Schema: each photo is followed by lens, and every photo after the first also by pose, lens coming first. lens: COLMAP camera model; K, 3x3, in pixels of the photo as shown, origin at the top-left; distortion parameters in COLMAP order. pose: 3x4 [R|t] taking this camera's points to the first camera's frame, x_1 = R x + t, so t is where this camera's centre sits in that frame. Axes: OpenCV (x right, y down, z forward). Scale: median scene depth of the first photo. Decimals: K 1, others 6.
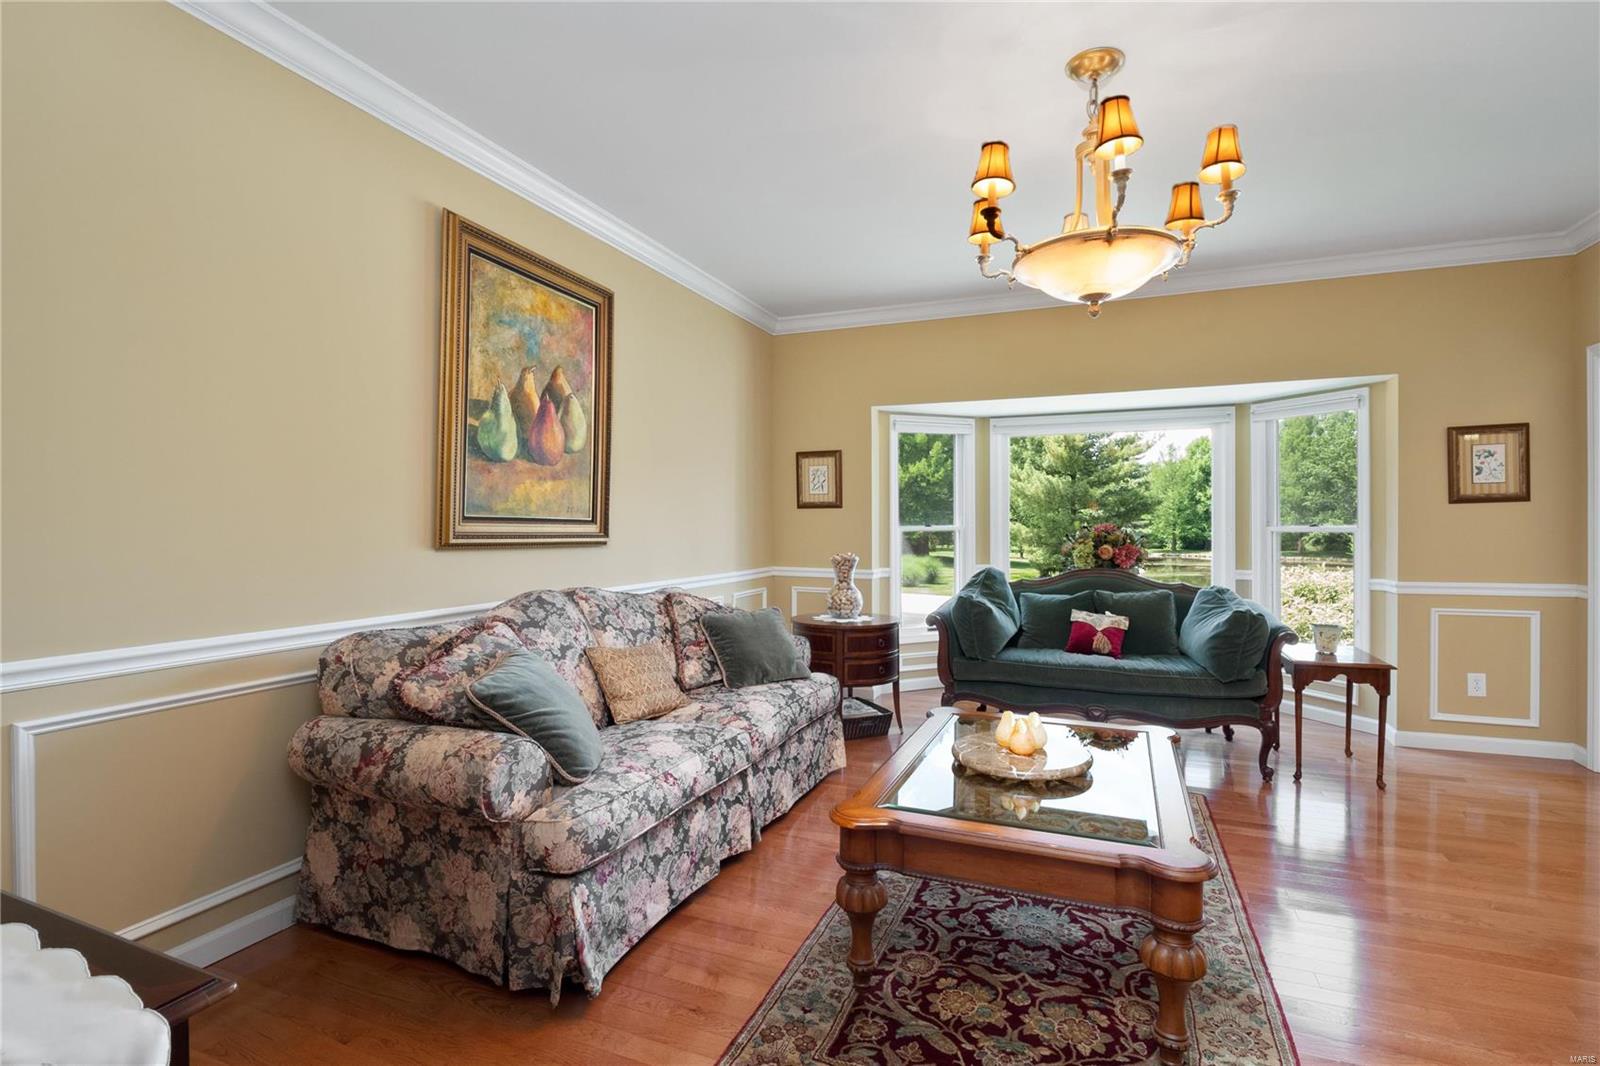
lens RADIAL K [[759.9, 0, 824.7], [0, 759.9, 528.5], [0, 0, 1]] dist [-0.000132, -0.000467]
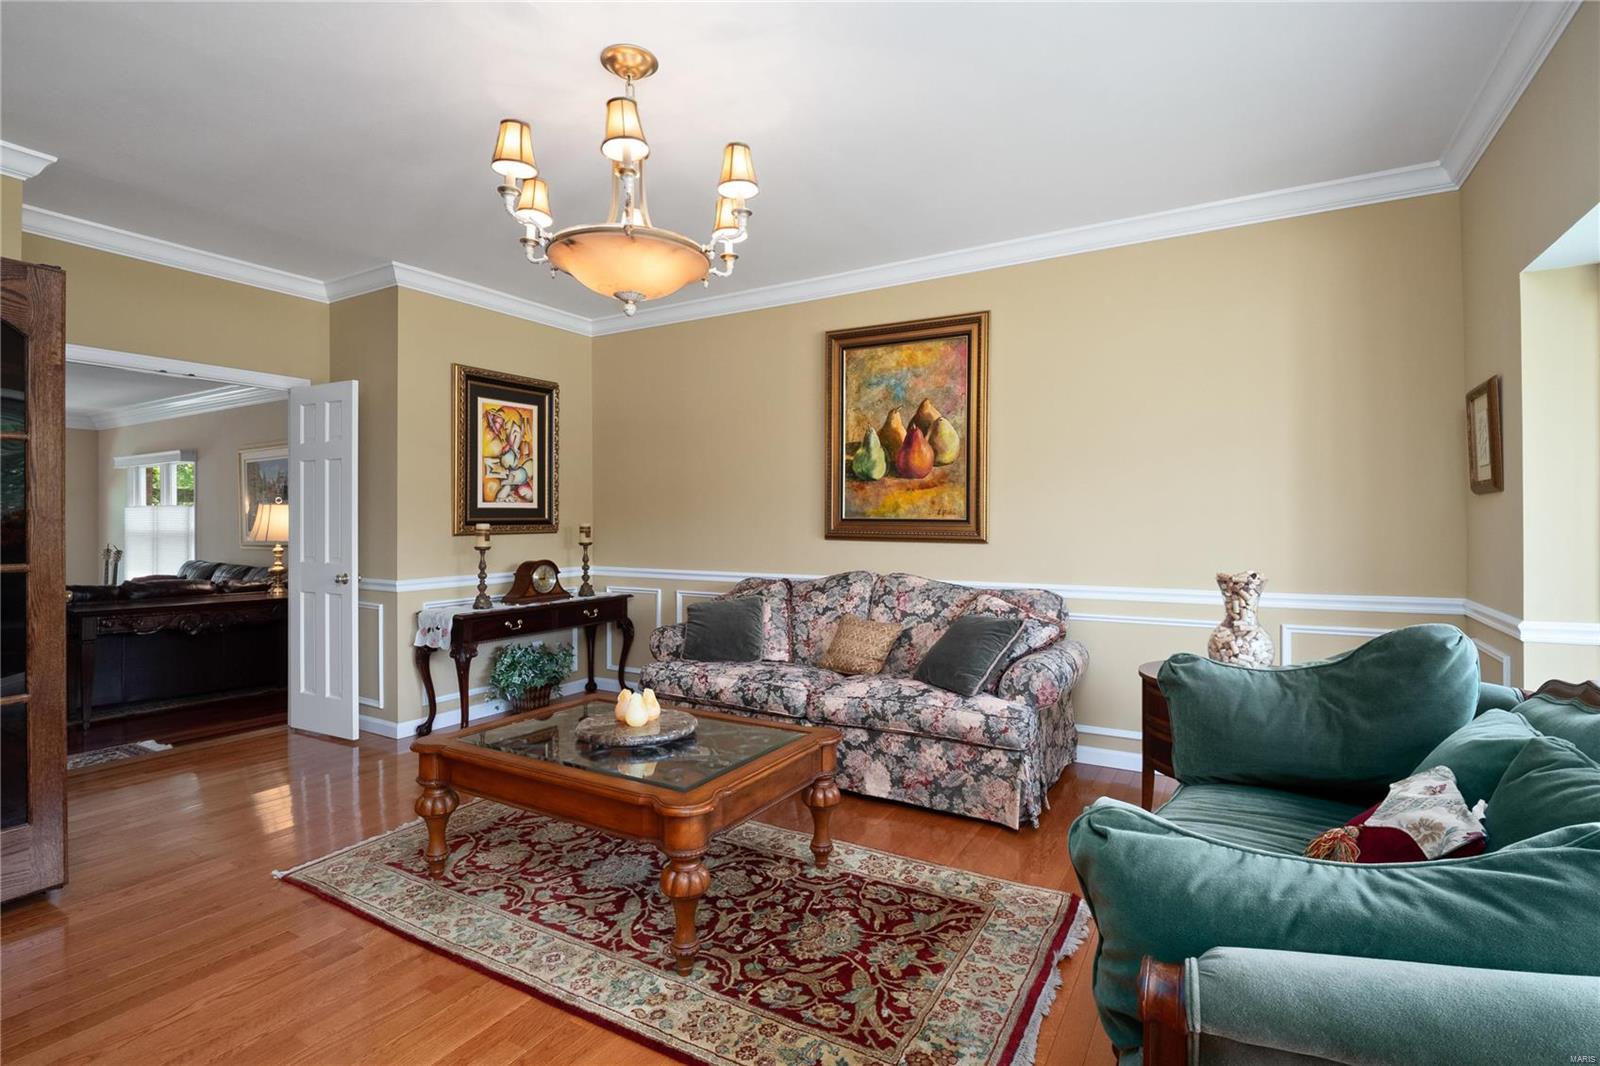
lens RADIAL K [[757.4, 0, 789.6], [0, 757.4, 529.0], [0, 0, 1]] dist [-0.000783, -0.000081]
pose [[-0.167504, 0.006032, -0.985853, 0.999687], [-0.005008, 0.999963, 0.006969, -0.005104], [0.985859, 0.006105, -0.167468, 1.059498]]
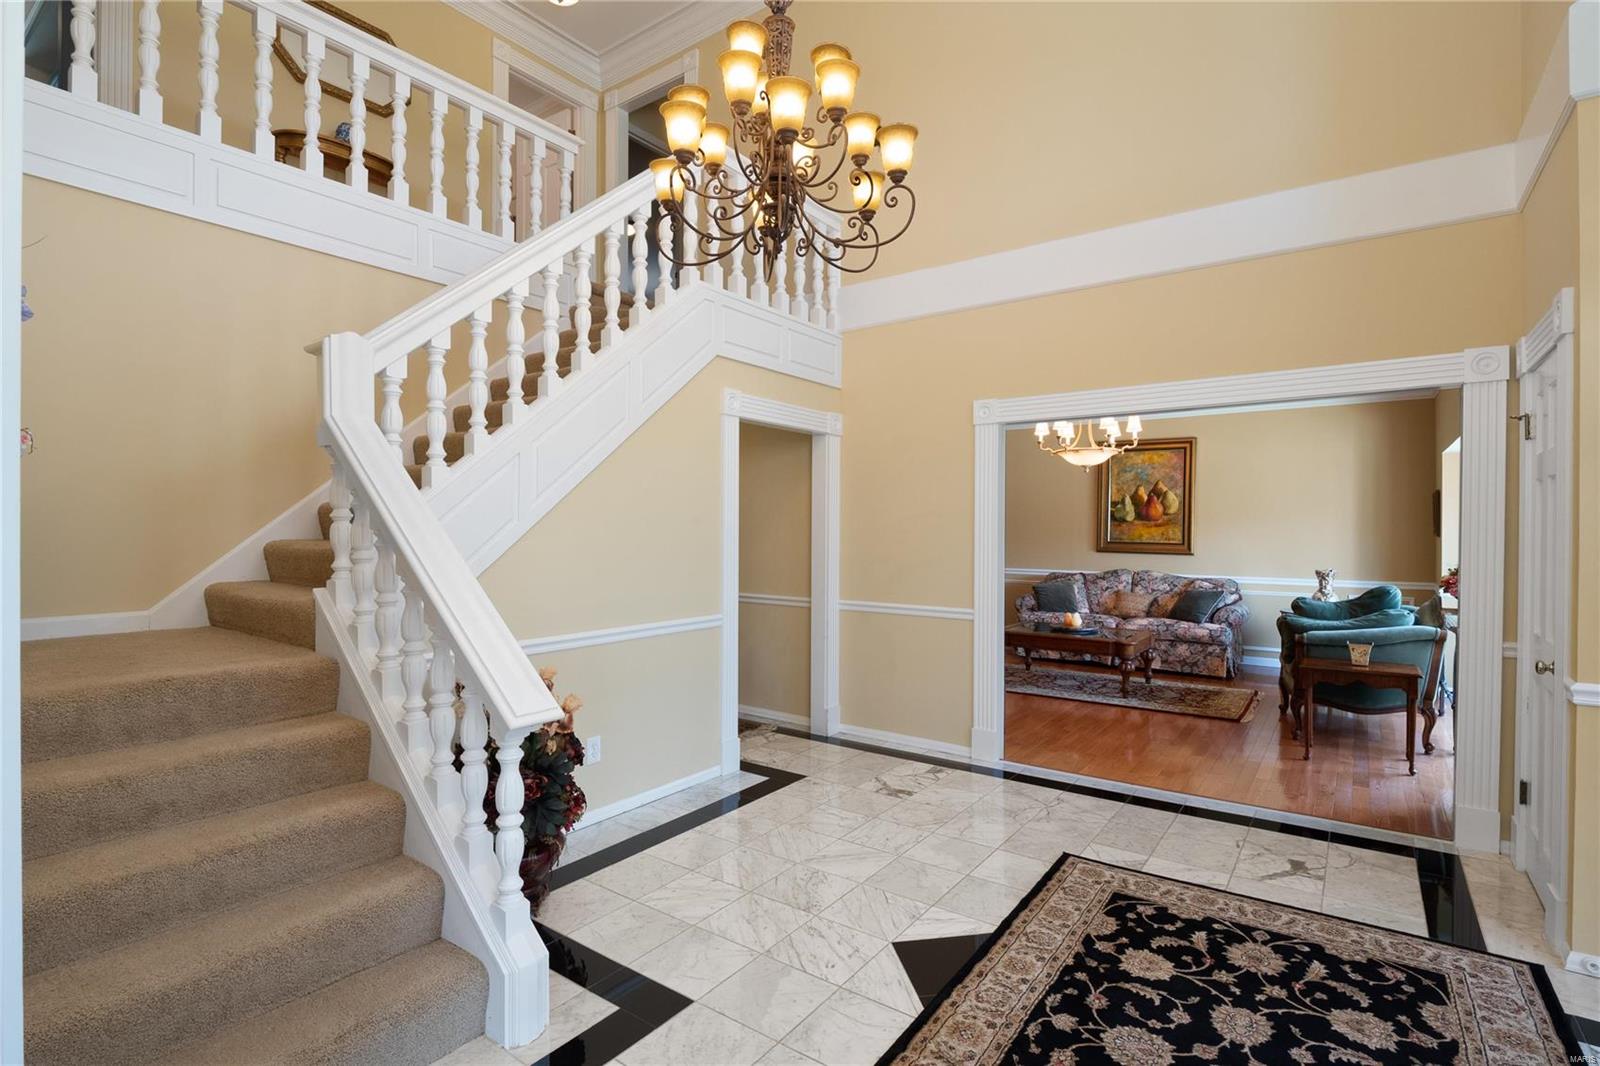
lens RADIAL K [[765.1, 0, 800.0], [0, 765.1, 533.0], [0, 0, 1]] dist [-0.000881, -0.000269]
pose [[-0.257938, 0.000938, -0.966161, 2.495681], [-0.013270, 0.999902, 0.004513, -0.043018], [0.966070, 0.013985, -0.257900, 0.557820]]
